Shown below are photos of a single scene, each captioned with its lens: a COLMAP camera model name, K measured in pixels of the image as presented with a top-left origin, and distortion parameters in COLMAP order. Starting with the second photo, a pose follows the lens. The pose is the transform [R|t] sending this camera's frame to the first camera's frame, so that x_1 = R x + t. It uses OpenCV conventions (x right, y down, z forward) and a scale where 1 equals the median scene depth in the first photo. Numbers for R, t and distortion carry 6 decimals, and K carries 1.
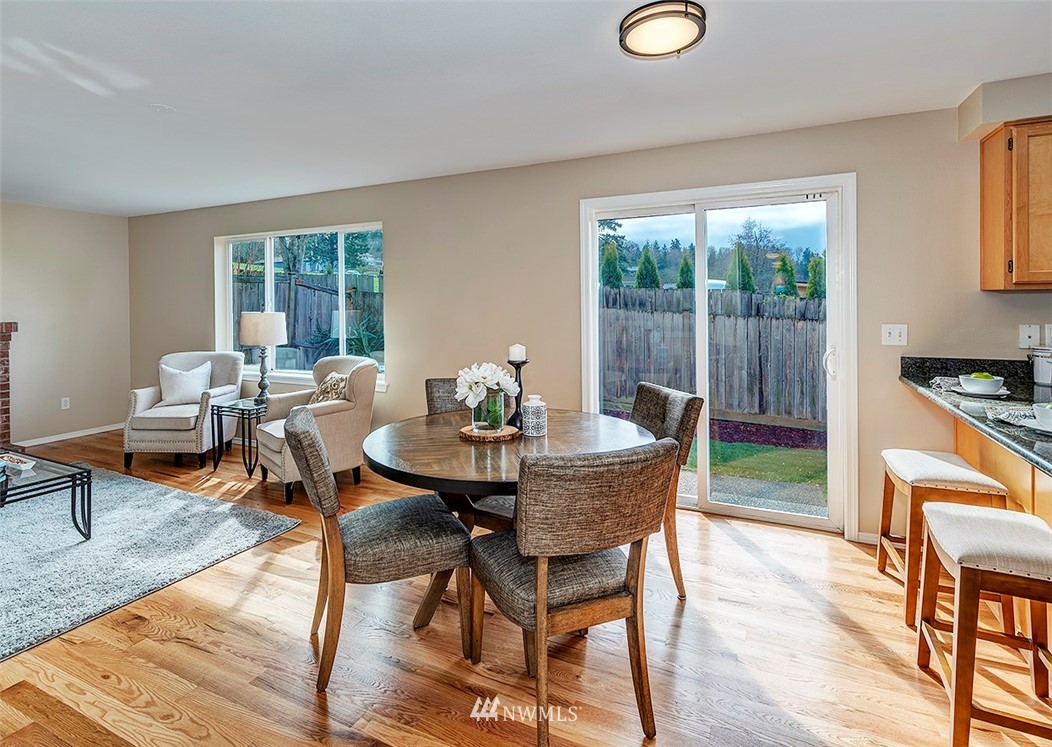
lens RADIAL K [[533.6, 0, 509.1], [0, 533.6, 306.4], [0, 0, 1]] dist [0.003942, -0.001255]
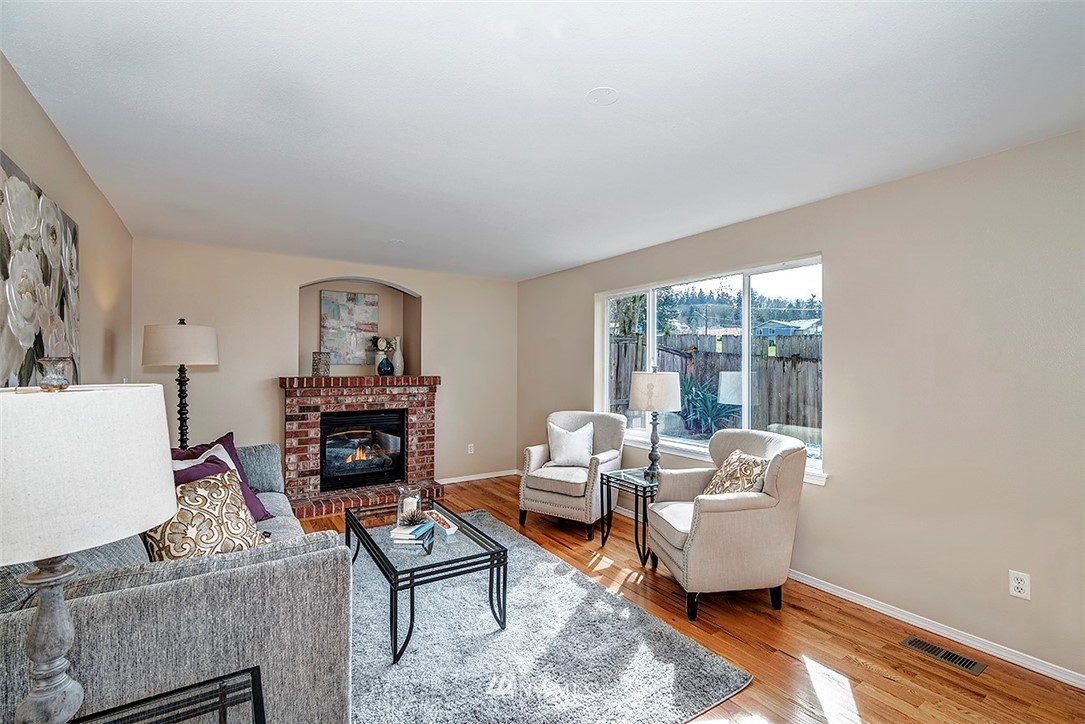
lens RADIAL K [[490.3, 0, 540.3], [0, 490.3, 360.0], [0, 0, 1]] dist [0.002083, 0.000089]
pose [[0.861054, 0.008554, -0.508441, -0.218102], [-0.015485, 0.999836, -0.009403, 0.000913], [0.508278, 0.015970, 0.861045, 0.219531]]
